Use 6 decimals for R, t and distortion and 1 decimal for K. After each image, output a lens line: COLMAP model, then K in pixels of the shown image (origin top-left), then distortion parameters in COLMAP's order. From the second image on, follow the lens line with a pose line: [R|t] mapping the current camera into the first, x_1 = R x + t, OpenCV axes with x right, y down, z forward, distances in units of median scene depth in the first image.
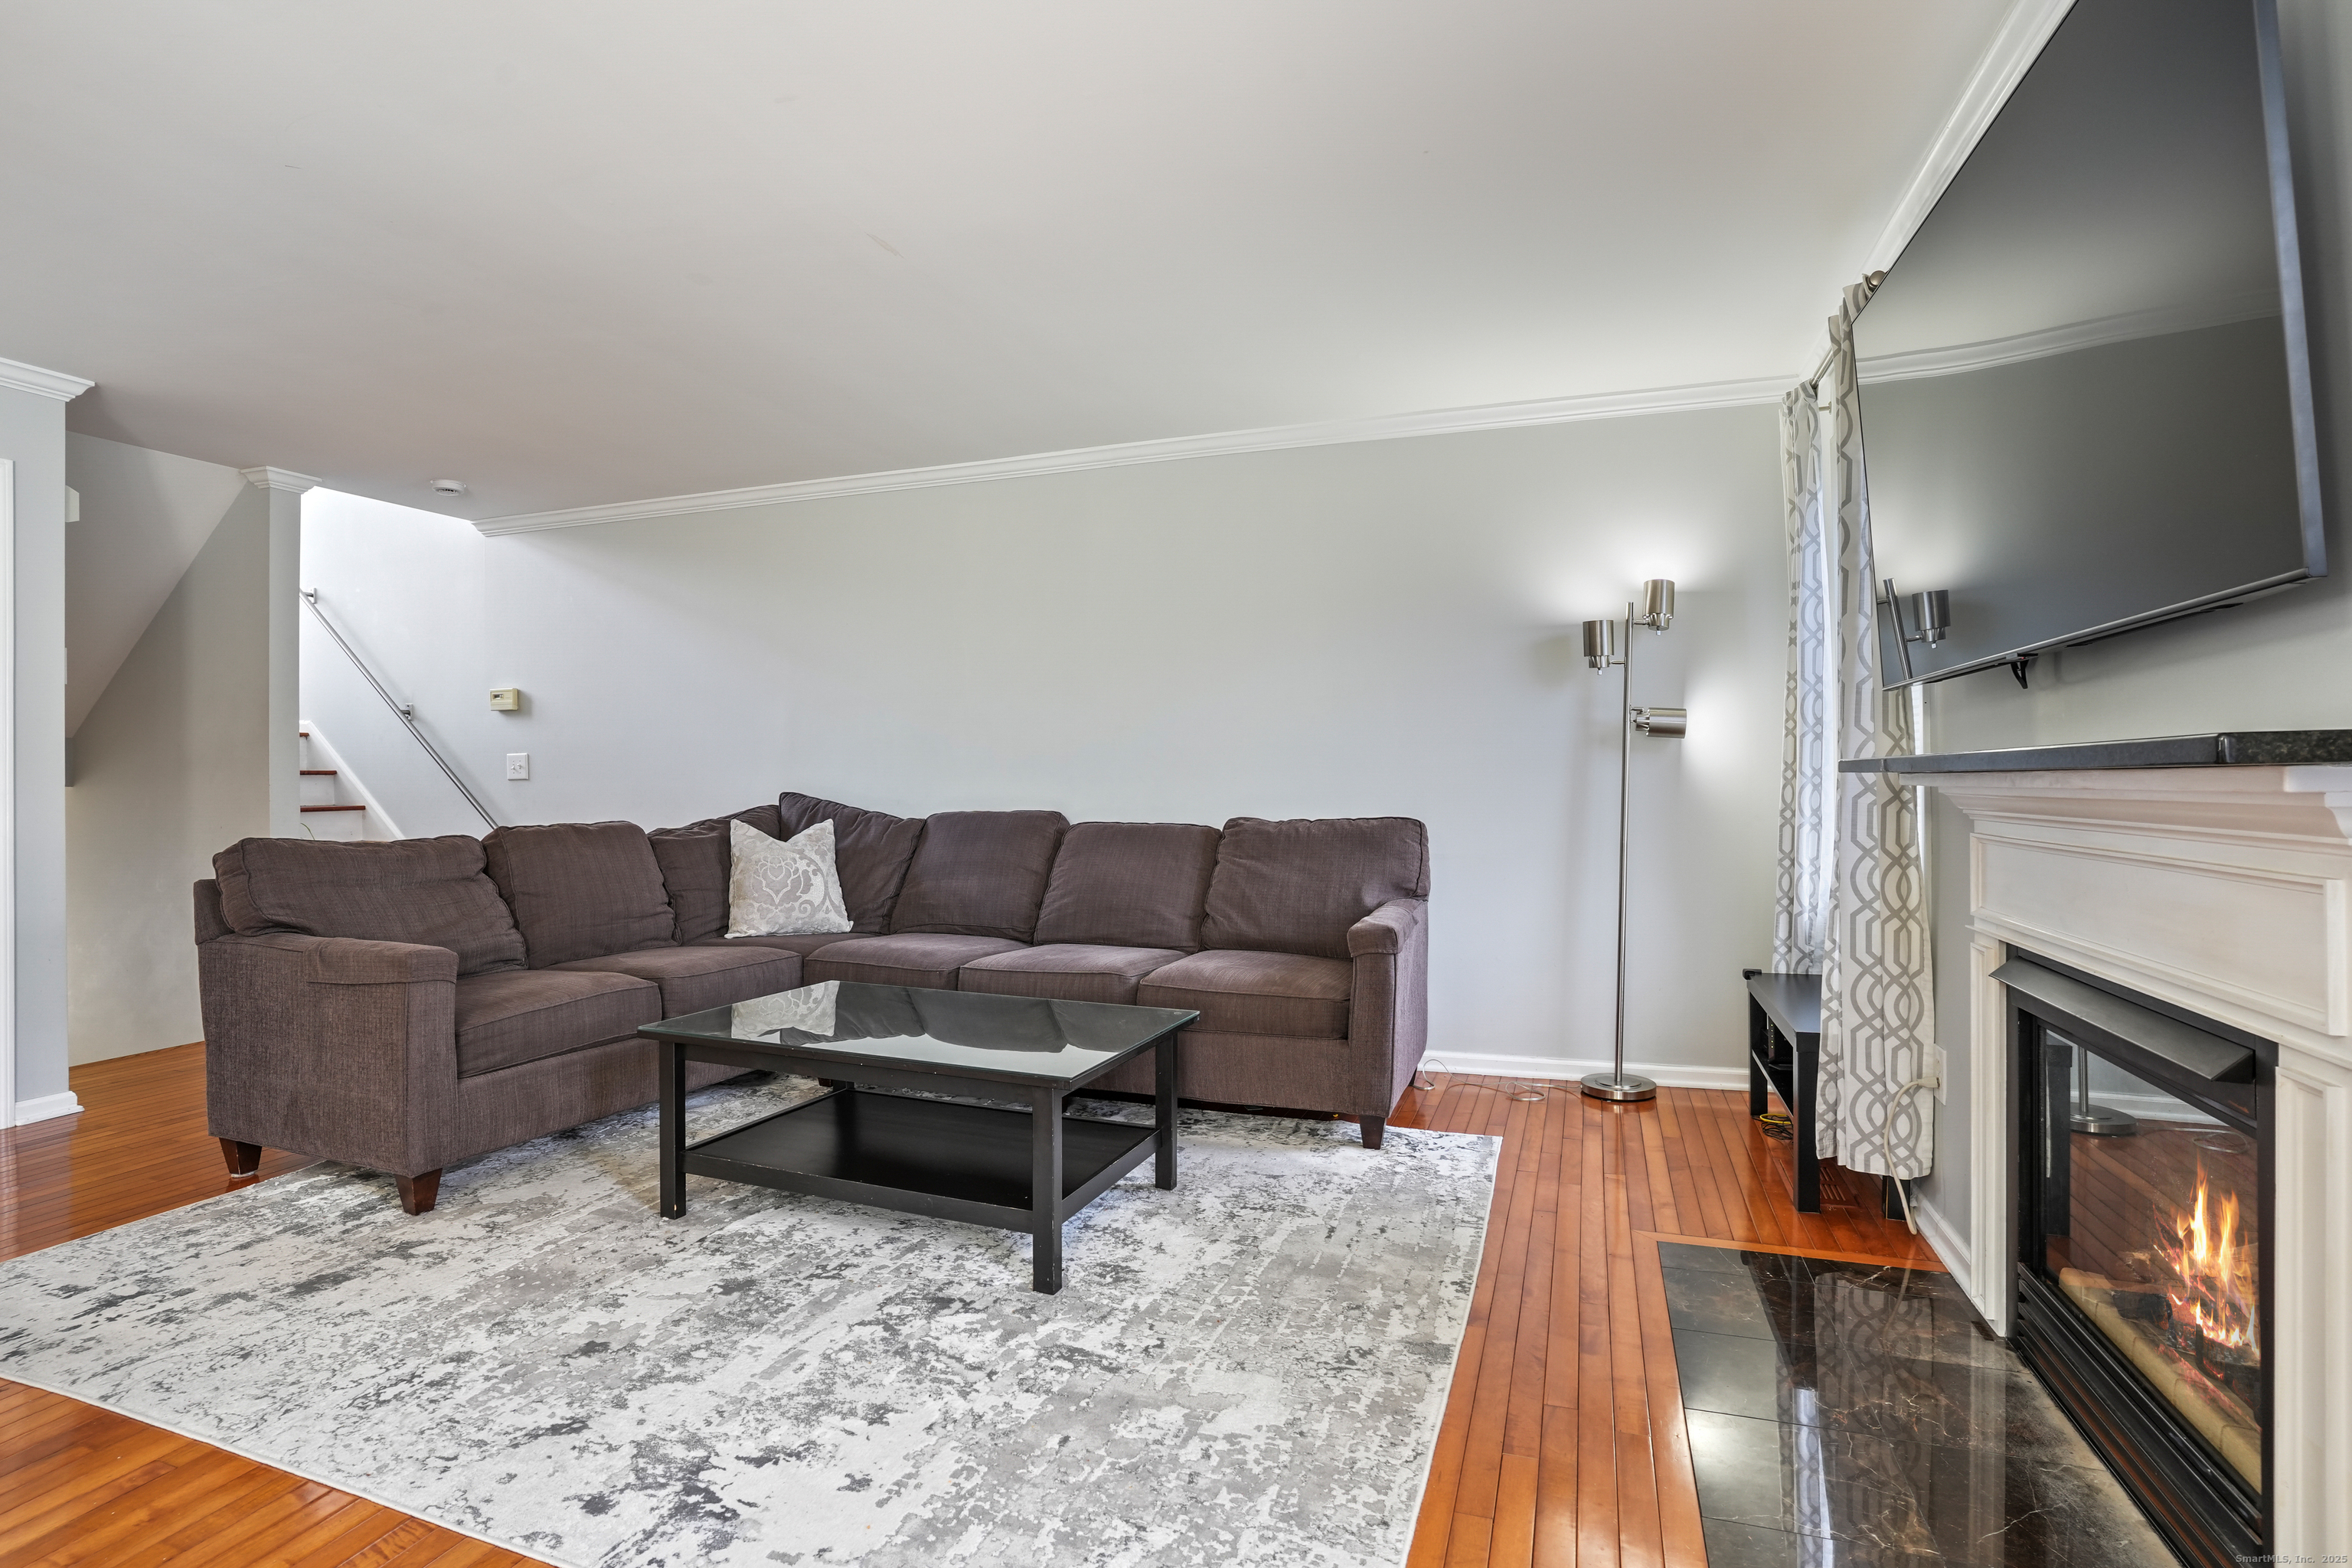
lens RADIAL K [[1156.7, 0, 1171.3], [0, 1156.7, 769.9], [0, 0, 1]] dist [-0.067759, 0.027426]
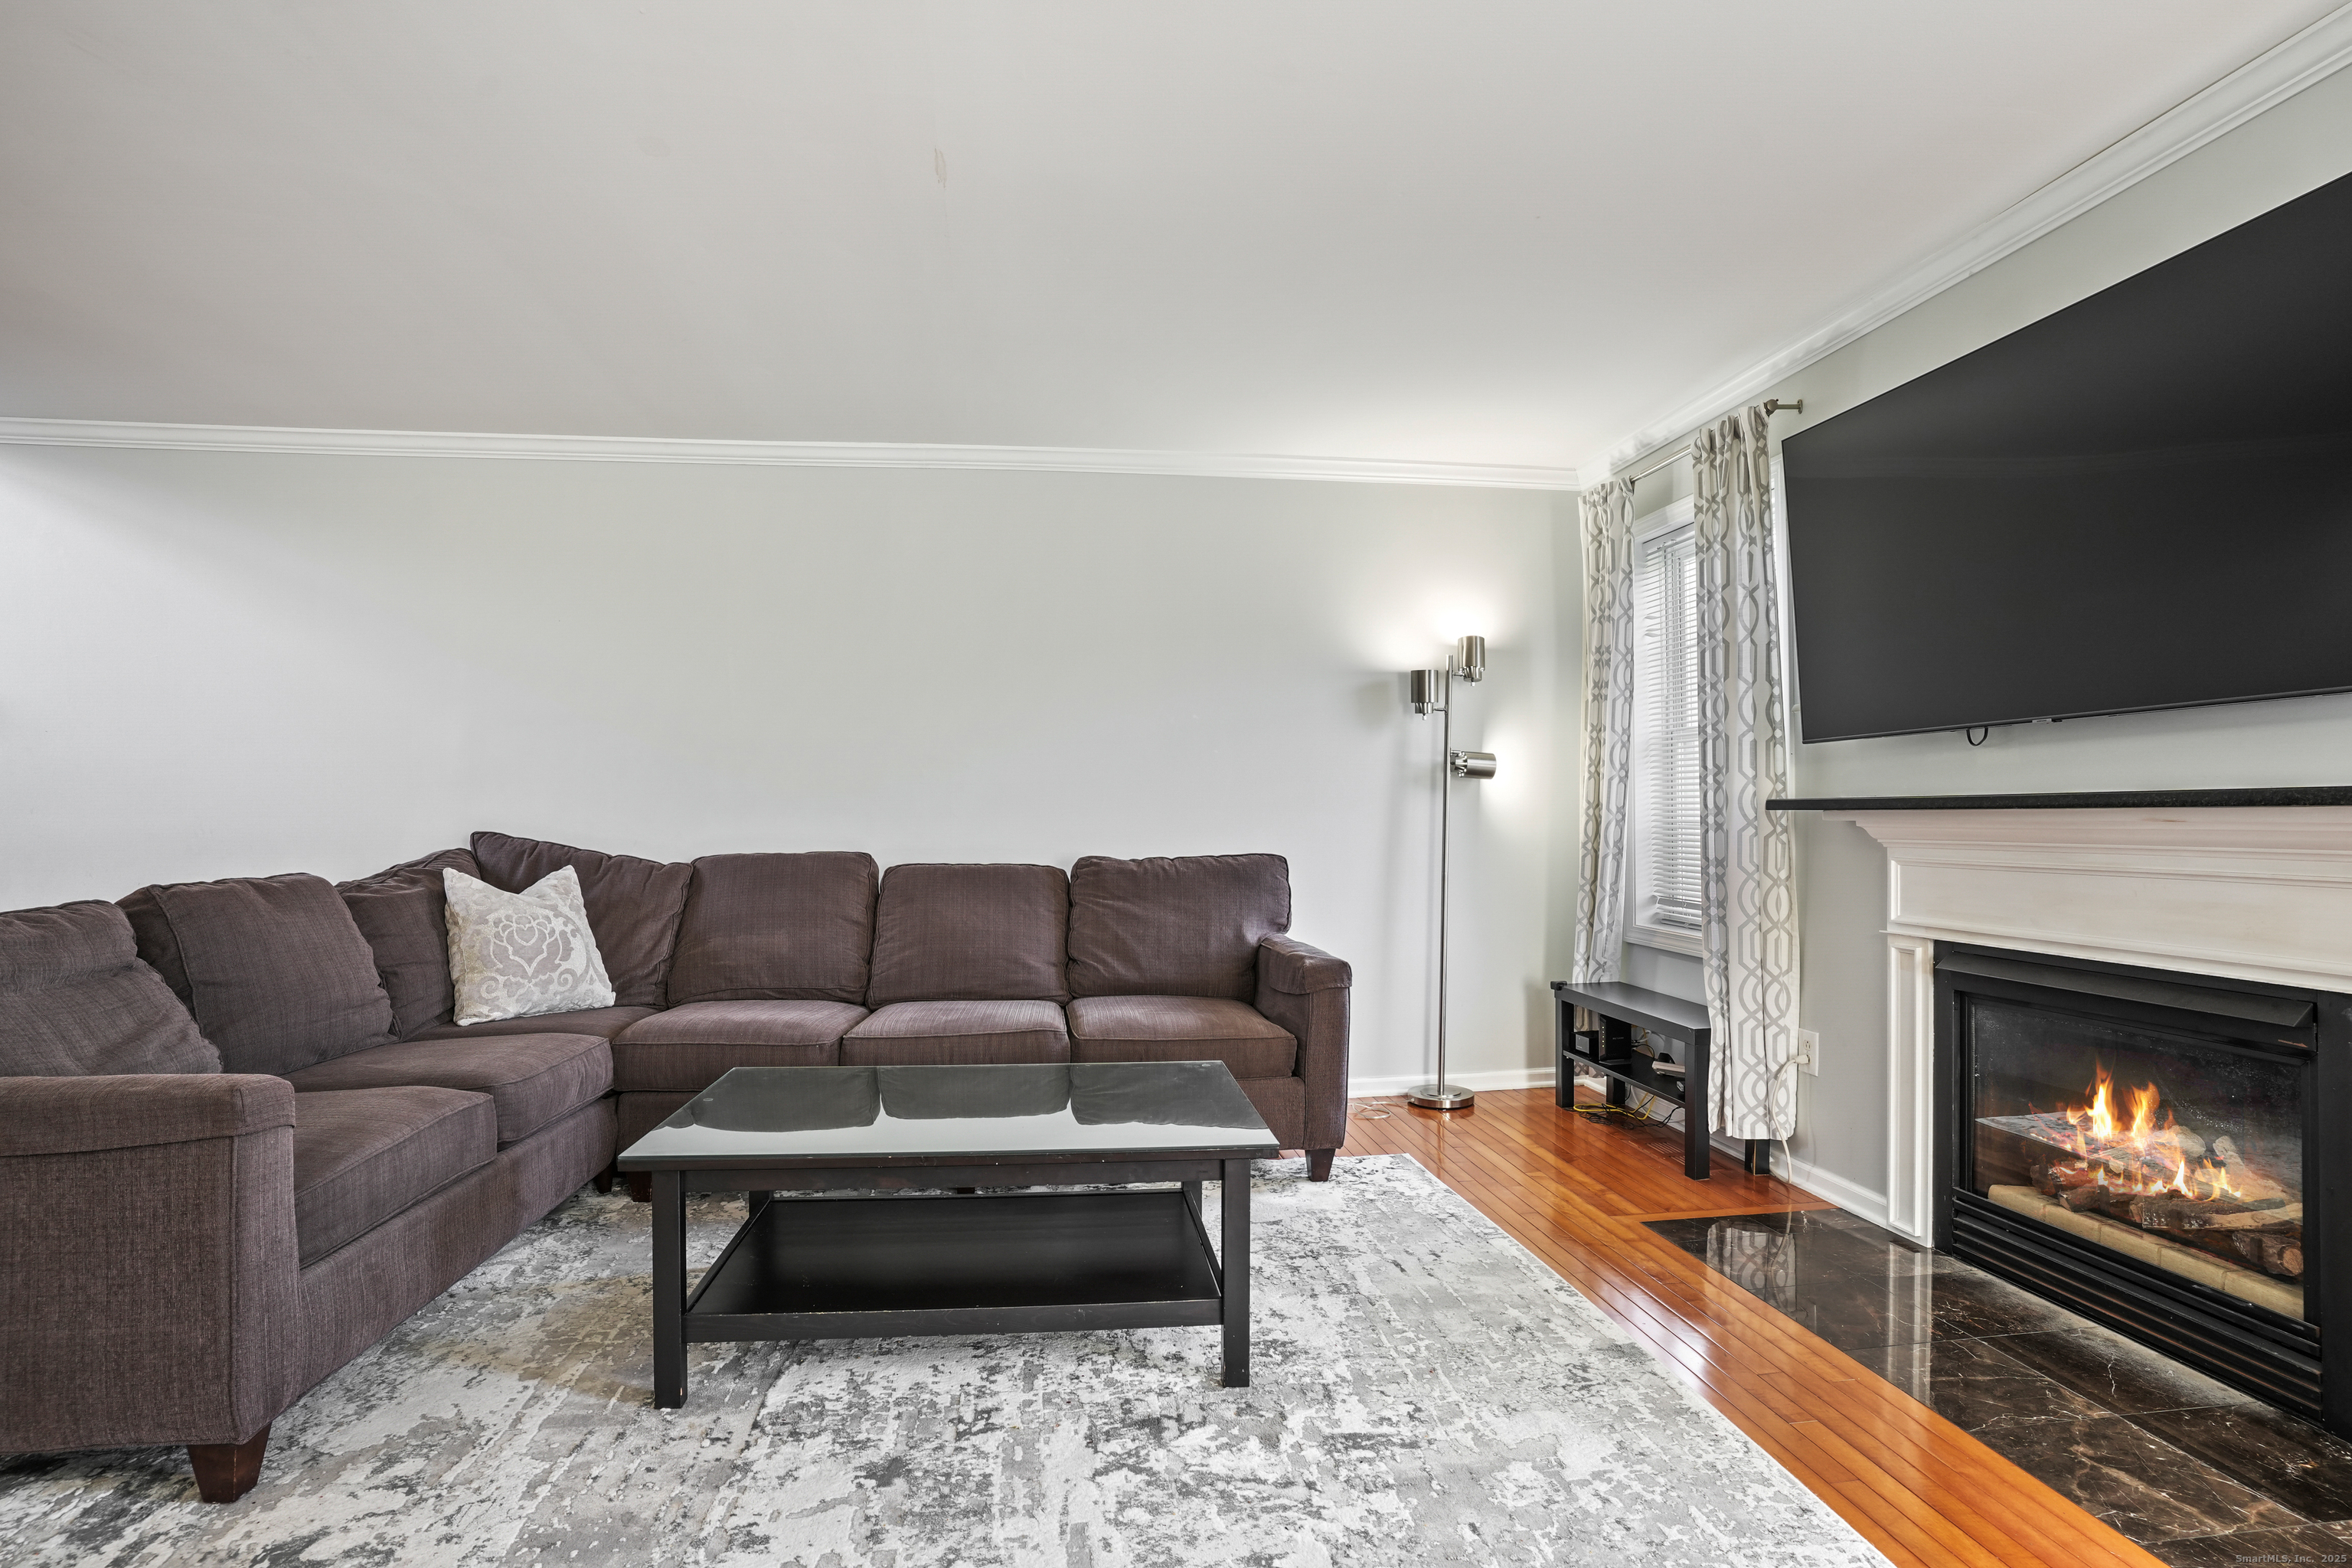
lens RADIAL K [[1156.7, 0, 1182.9], [0, 1156.7, 812.5], [0, 0, 1]] dist [-0.067759, 0.027426]
pose [[0.885893, 0.002957, 0.463879, -0.479339], [-0.004810, 0.999984, 0.002811, 0.004523], [-0.463864, -0.004721, 0.885894, 0.195308]]
